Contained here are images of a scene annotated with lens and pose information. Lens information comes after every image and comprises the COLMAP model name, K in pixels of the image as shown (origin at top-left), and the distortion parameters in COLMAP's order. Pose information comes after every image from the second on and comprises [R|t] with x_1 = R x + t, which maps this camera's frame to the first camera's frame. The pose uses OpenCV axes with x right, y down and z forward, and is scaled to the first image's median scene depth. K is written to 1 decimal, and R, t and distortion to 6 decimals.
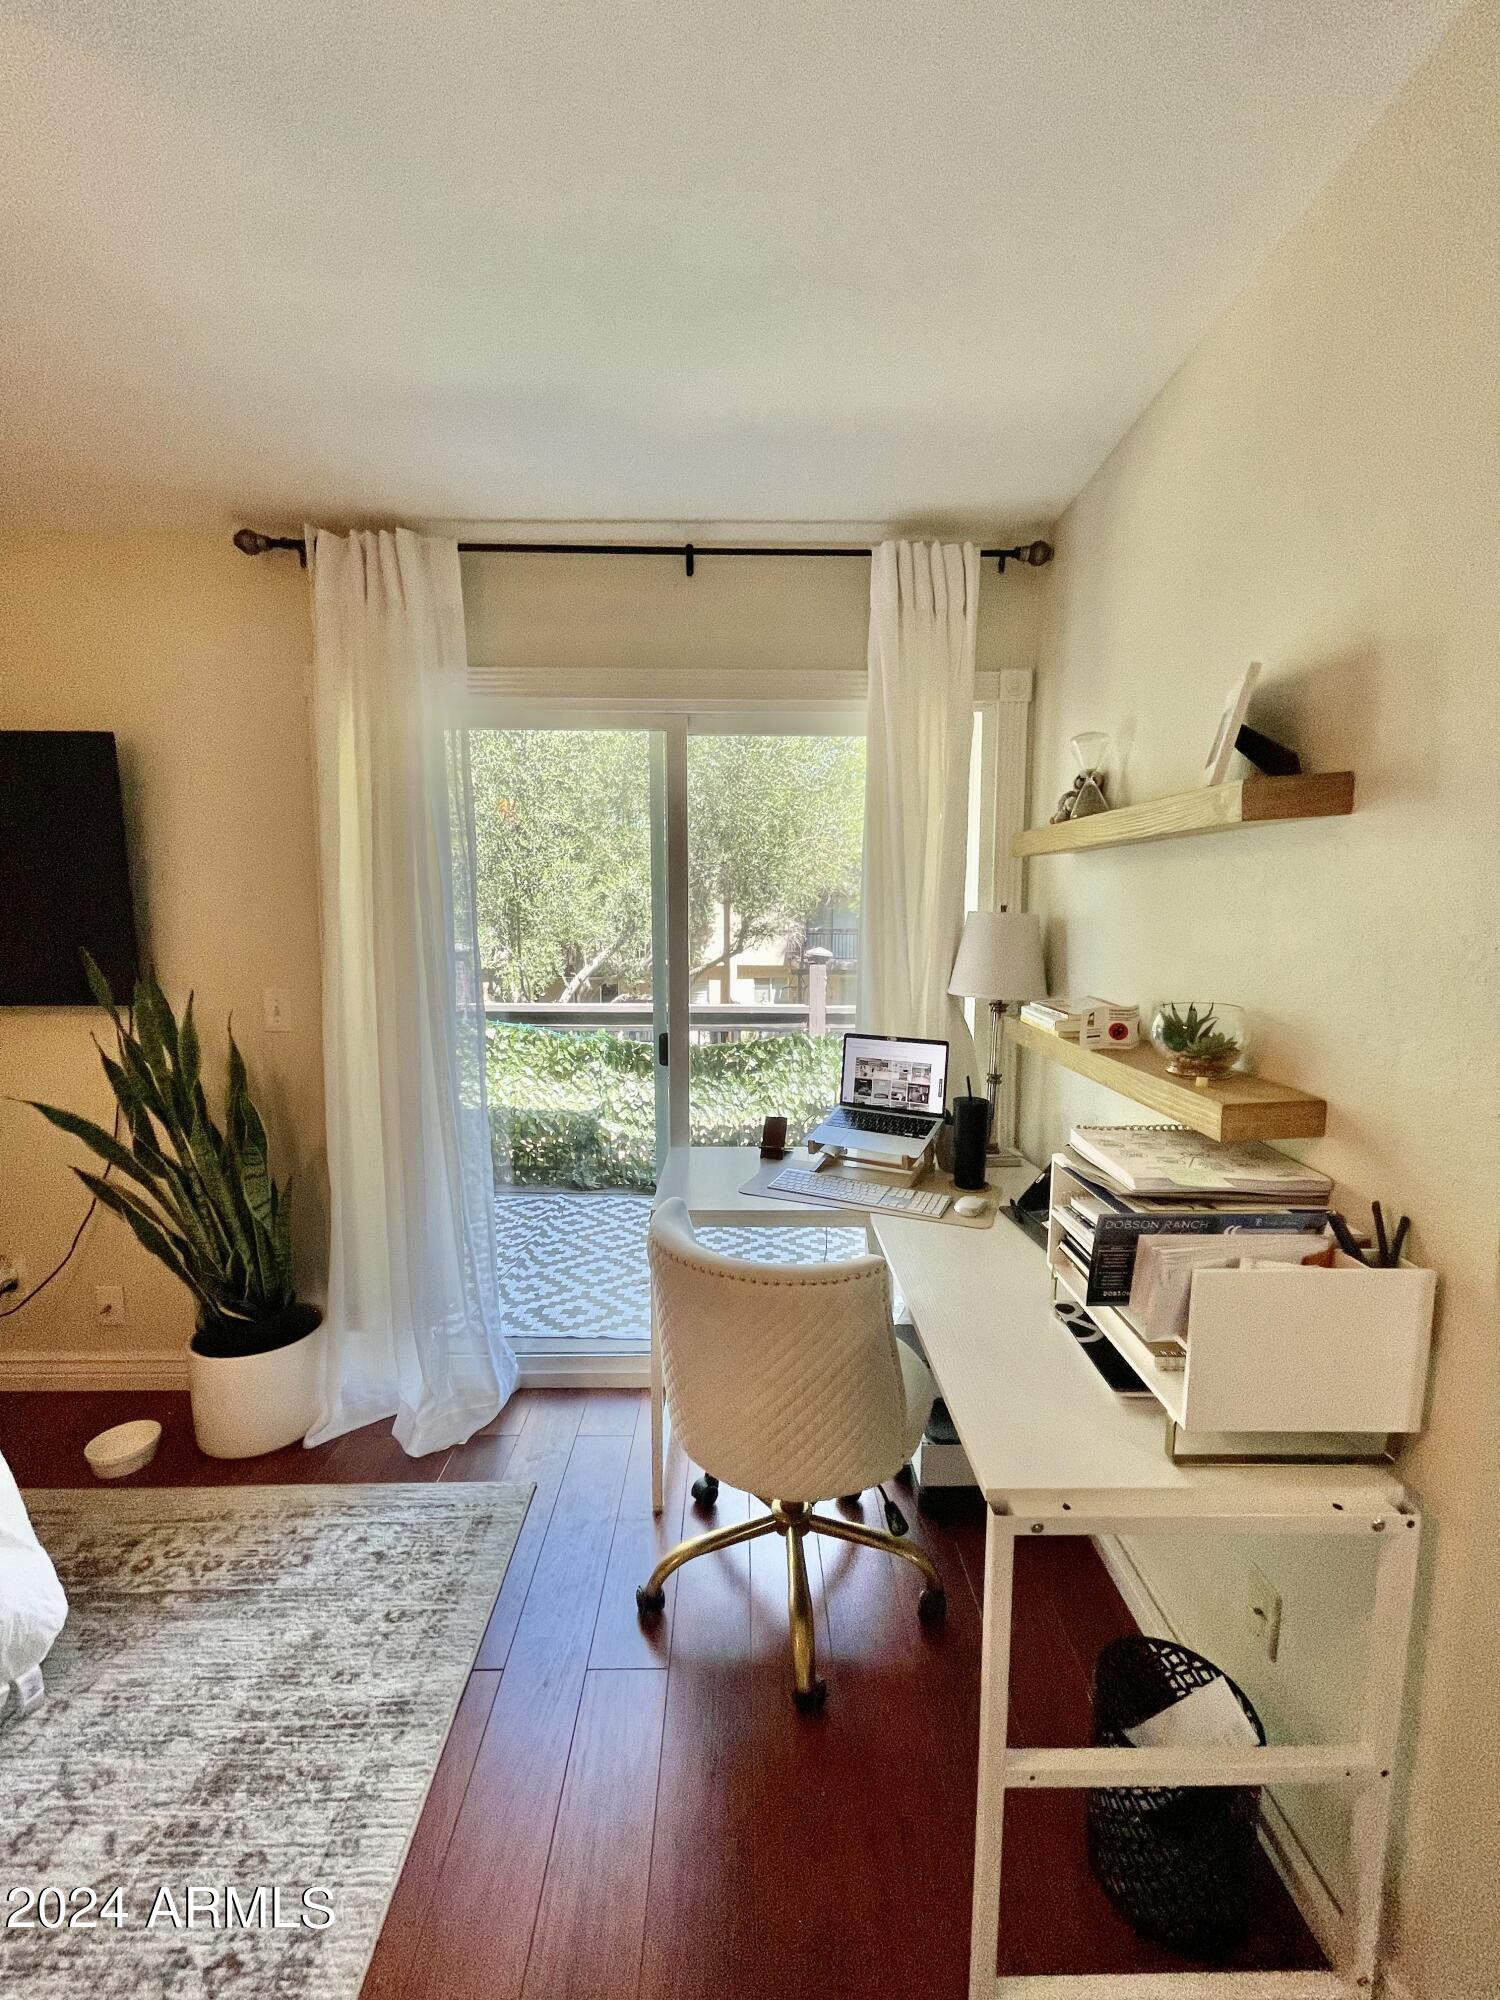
lens RADIAL K [[812.3, 0, 711.3], [0, 812.3, 996.9], [0, 0, 1]] dist [0.000206, -0.003910]
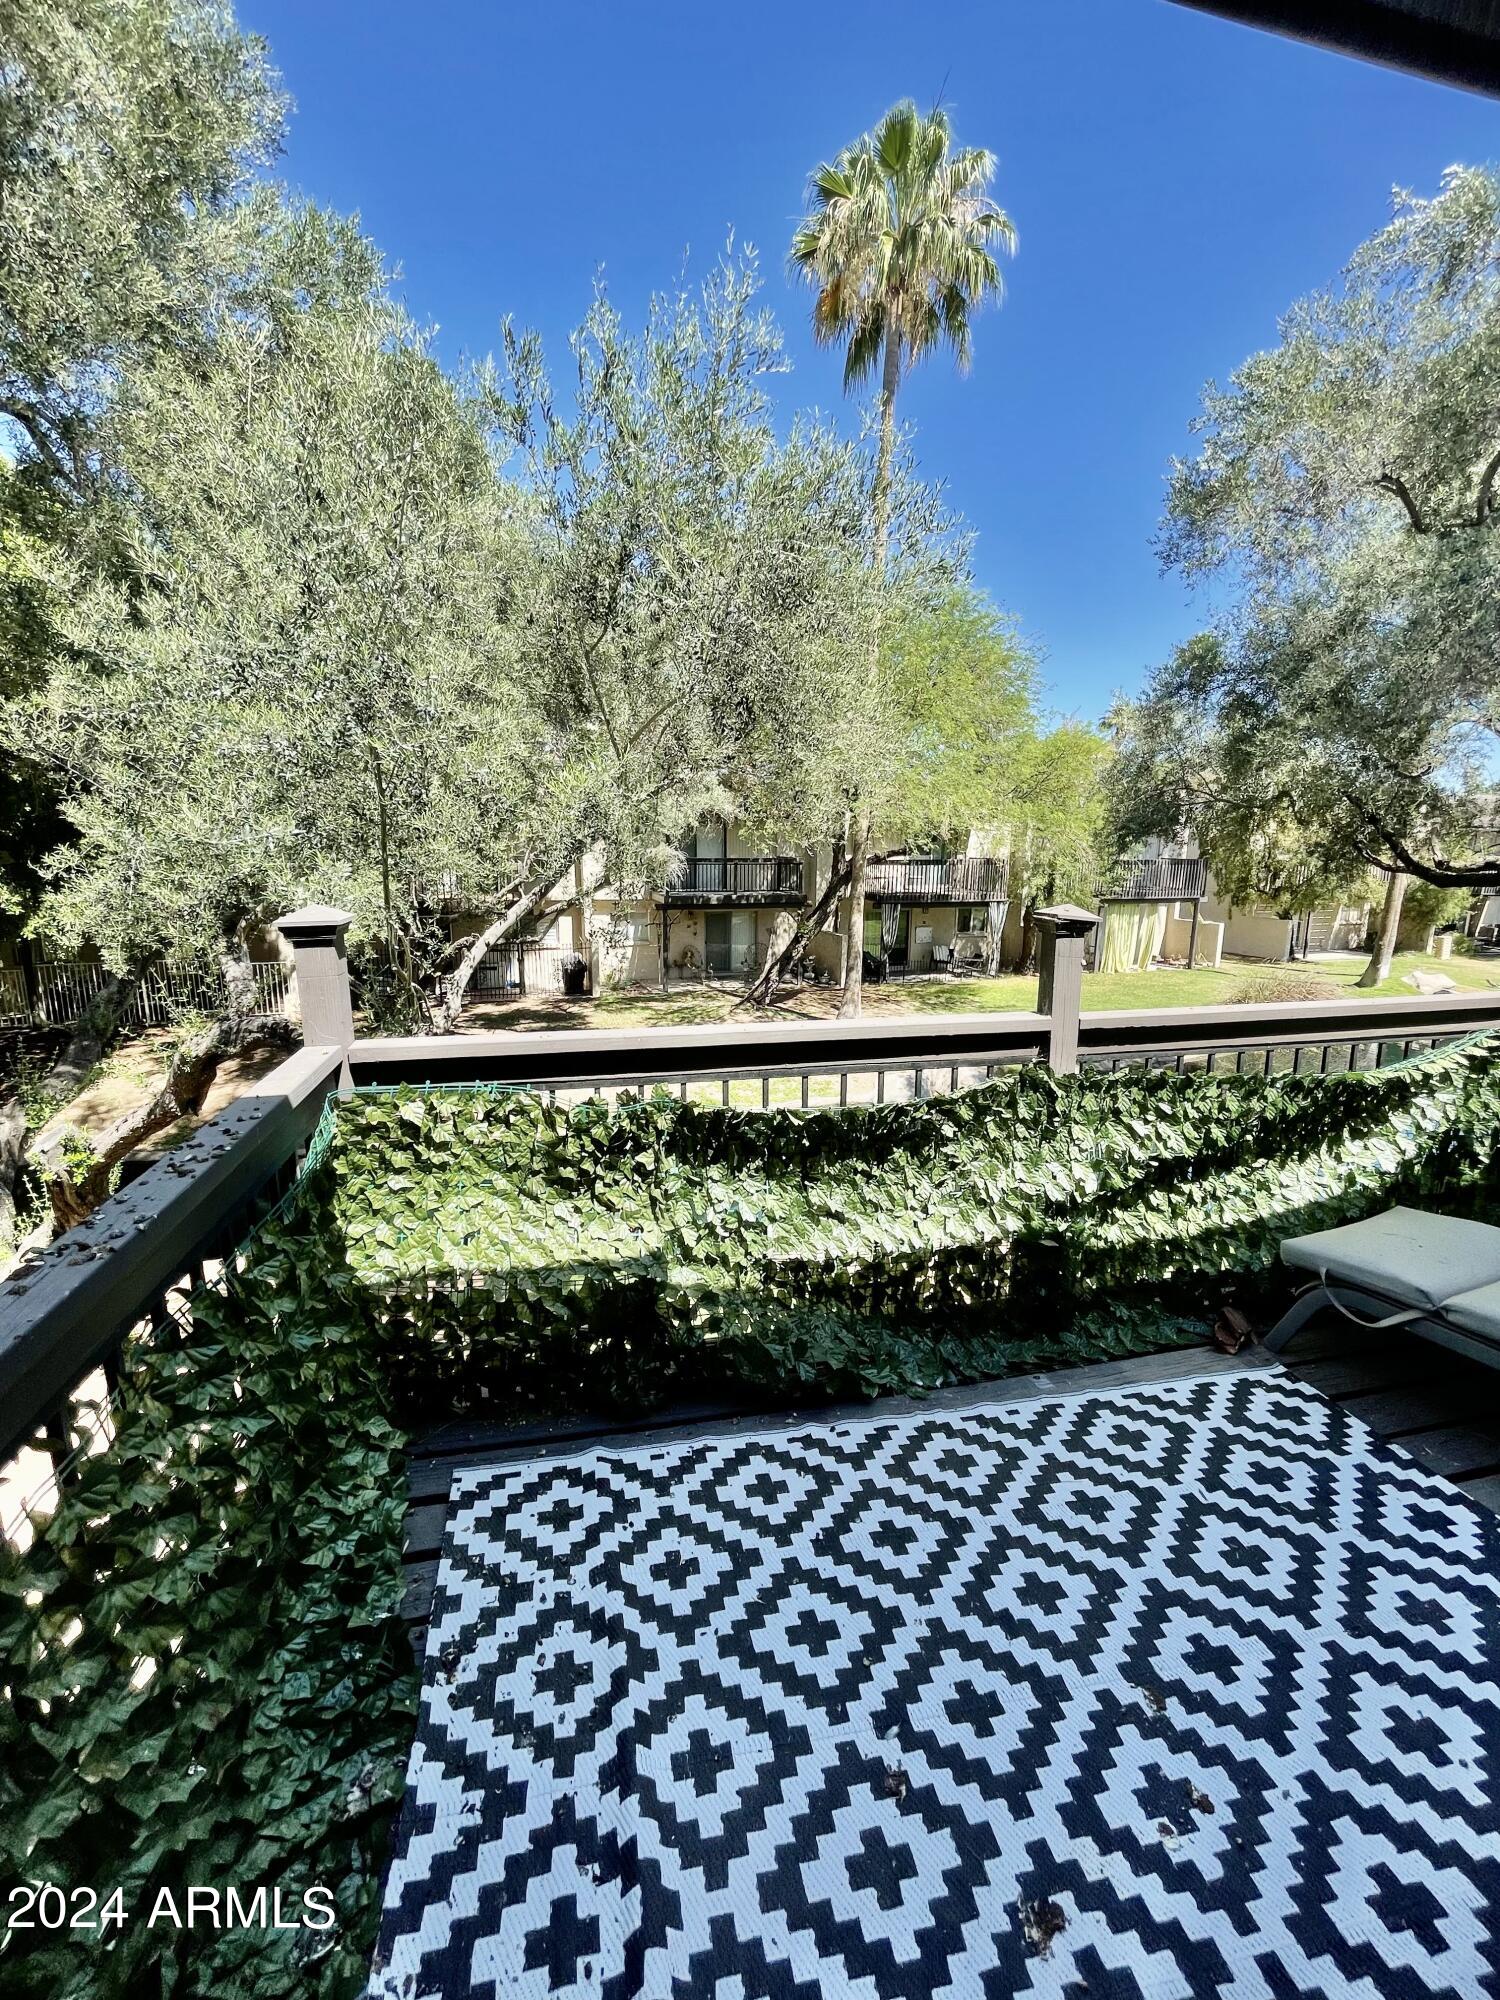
lens RADIAL K [[859.7, 0, 743.9], [0, 859.7, 1003.4], [0, 0, 1]] dist [0.000972, -0.000246]
pose [[0.971802, -0.039896, 0.232397, -0.201153], [0.019132, 0.995674, 0.090927, -0.051500], [-0.235019, -0.083916, 0.968362, 0.507727]]
